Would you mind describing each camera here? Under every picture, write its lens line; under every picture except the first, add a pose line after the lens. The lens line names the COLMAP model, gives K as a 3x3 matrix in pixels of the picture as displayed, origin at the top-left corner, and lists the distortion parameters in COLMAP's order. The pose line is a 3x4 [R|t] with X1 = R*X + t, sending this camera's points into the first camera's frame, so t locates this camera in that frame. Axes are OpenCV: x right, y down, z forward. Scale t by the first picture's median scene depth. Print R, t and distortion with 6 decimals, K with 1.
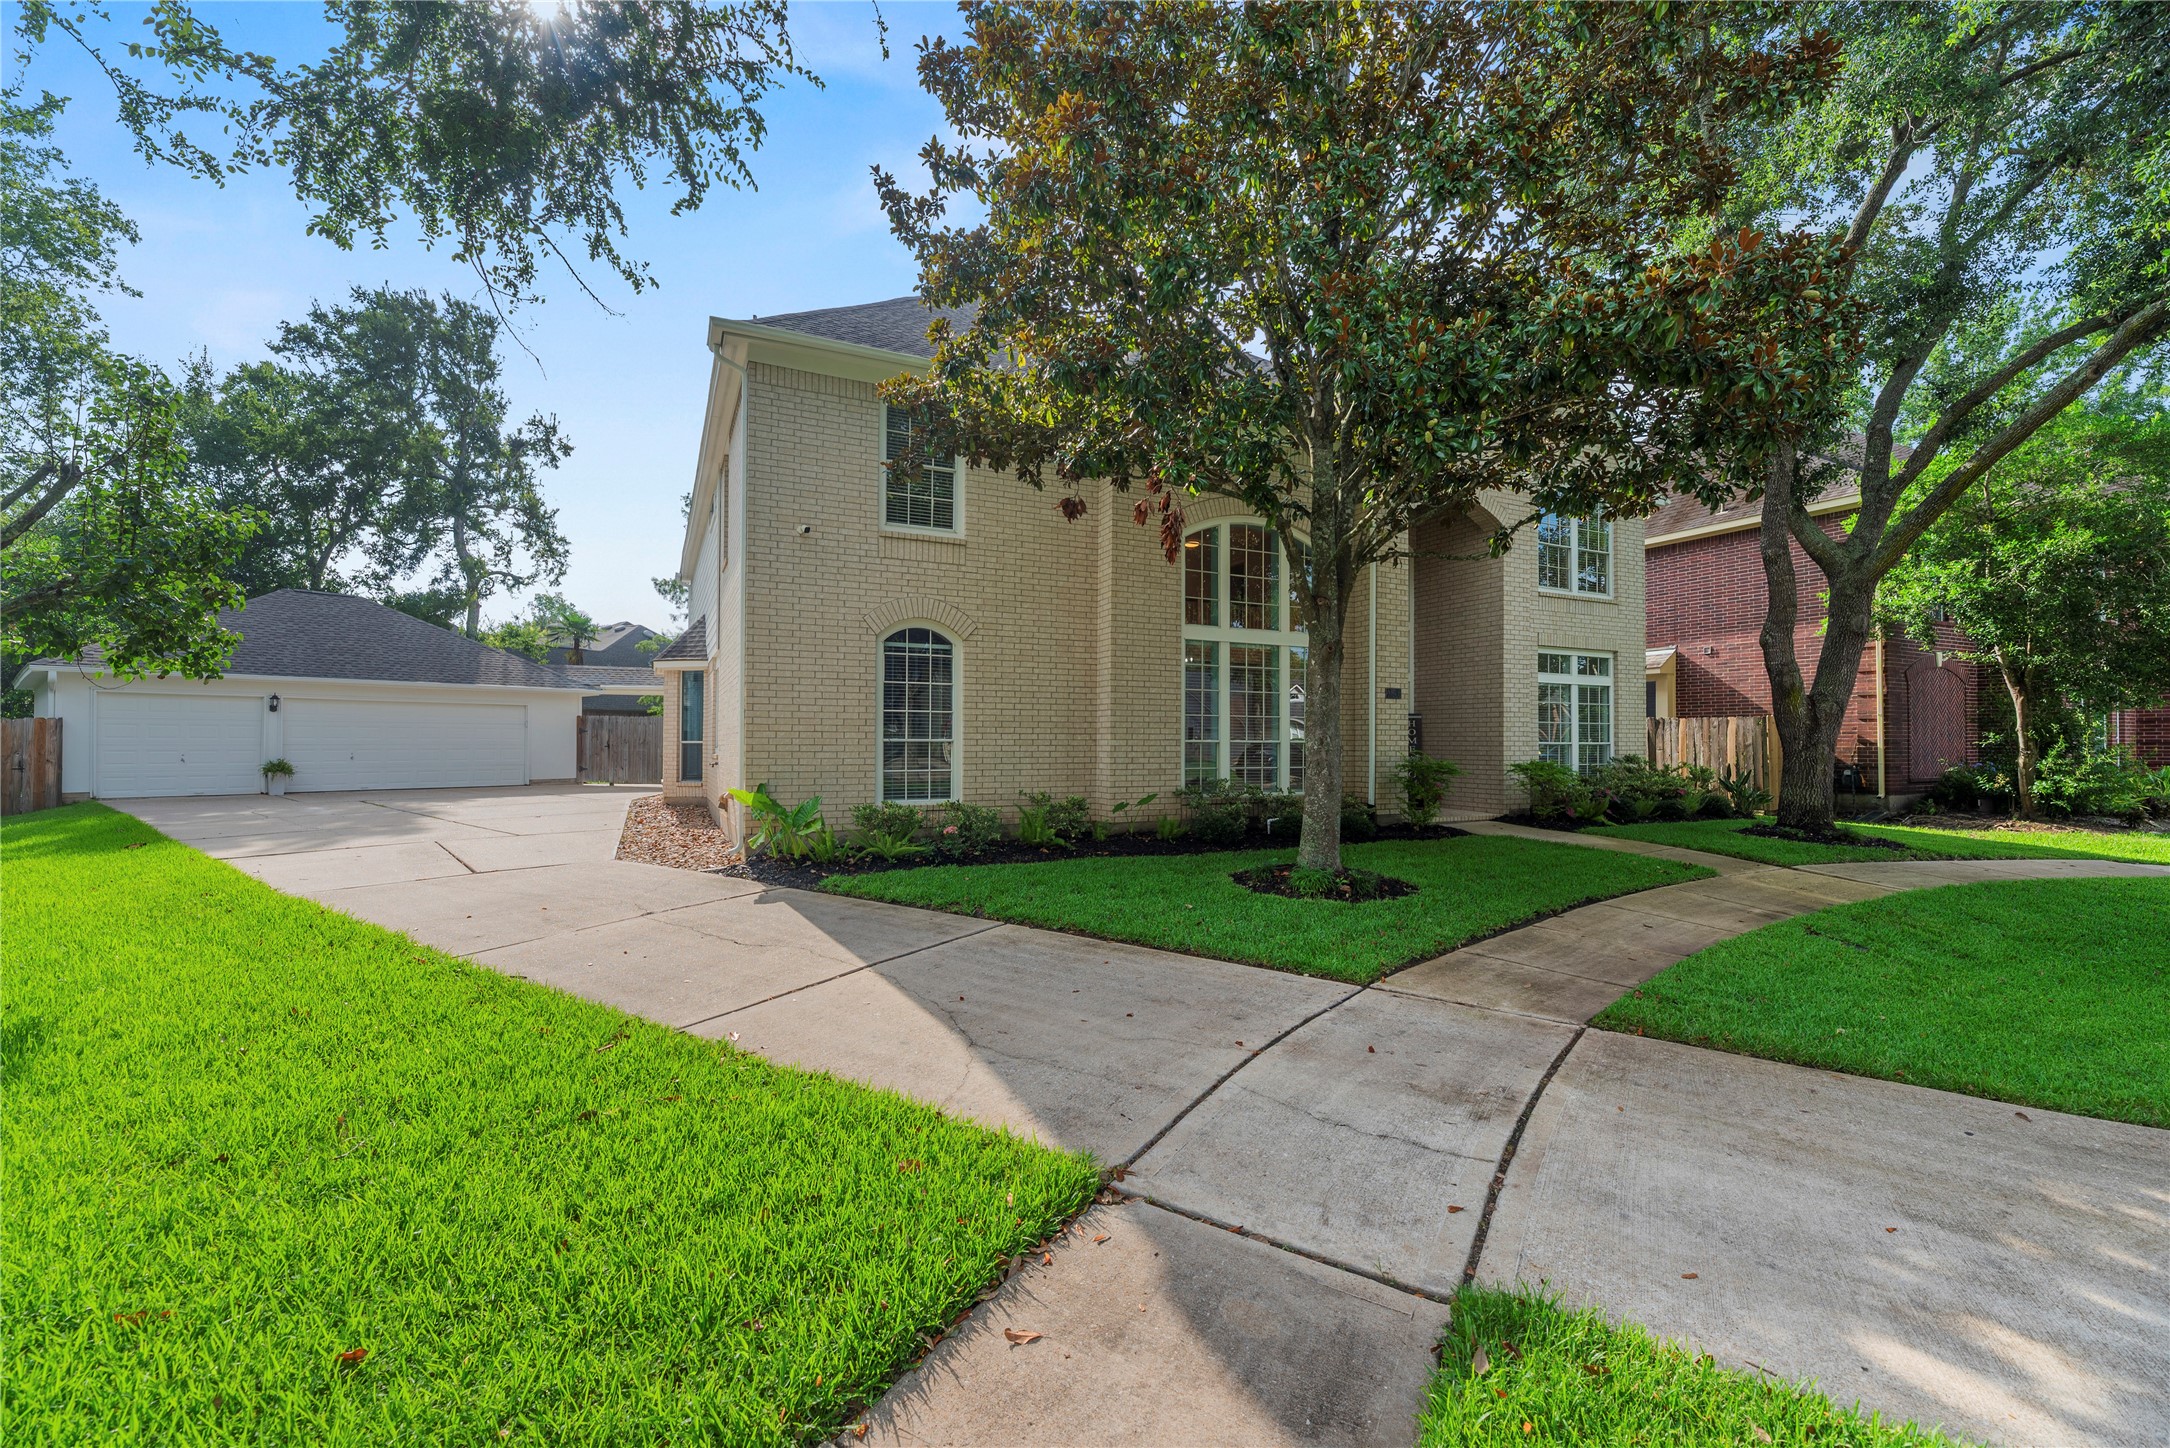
lens RADIAL K [[867.0, 0, 1076.2], [0, 867.0, 723.1], [0, 0, 1]] dist [0.003647, 0.000086]
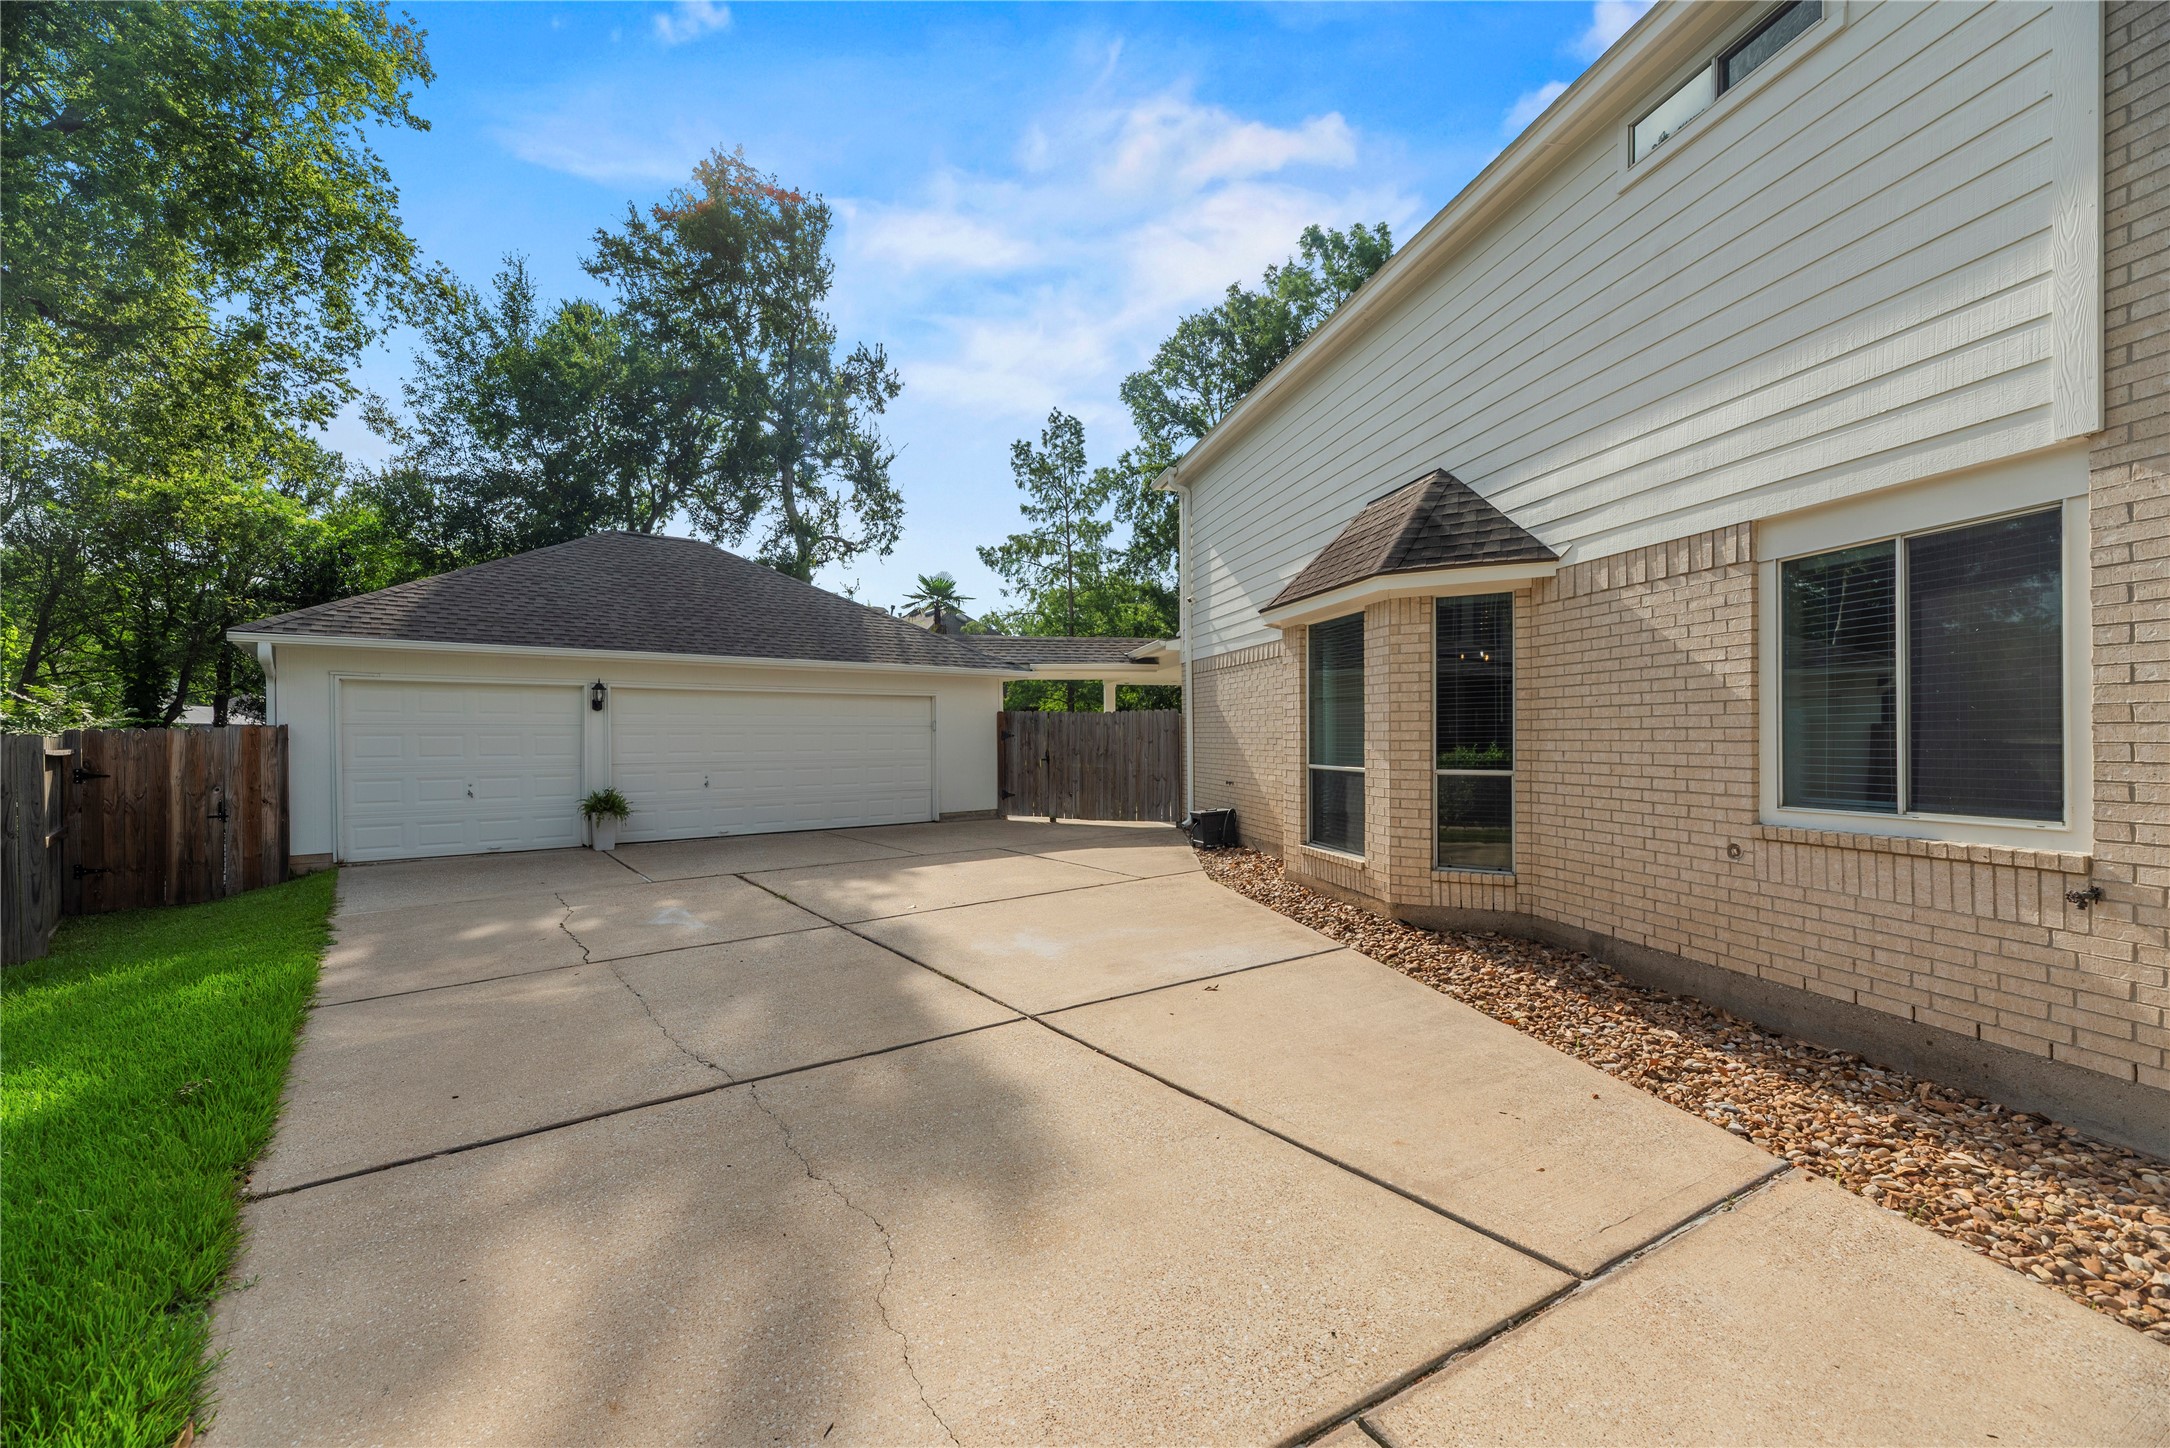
lens RADIAL K [[867.0, 0, 1090.1], [0, 867.0, 729.9], [0, 0, 1]] dist [0.003647, 0.000086]
pose [[0.972882, -0.007622, -0.231175, -0.258262], [0.011333, 0.999827, 0.014729, -0.002638], [0.231023, -0.016950, 0.972801, 0.282113]]
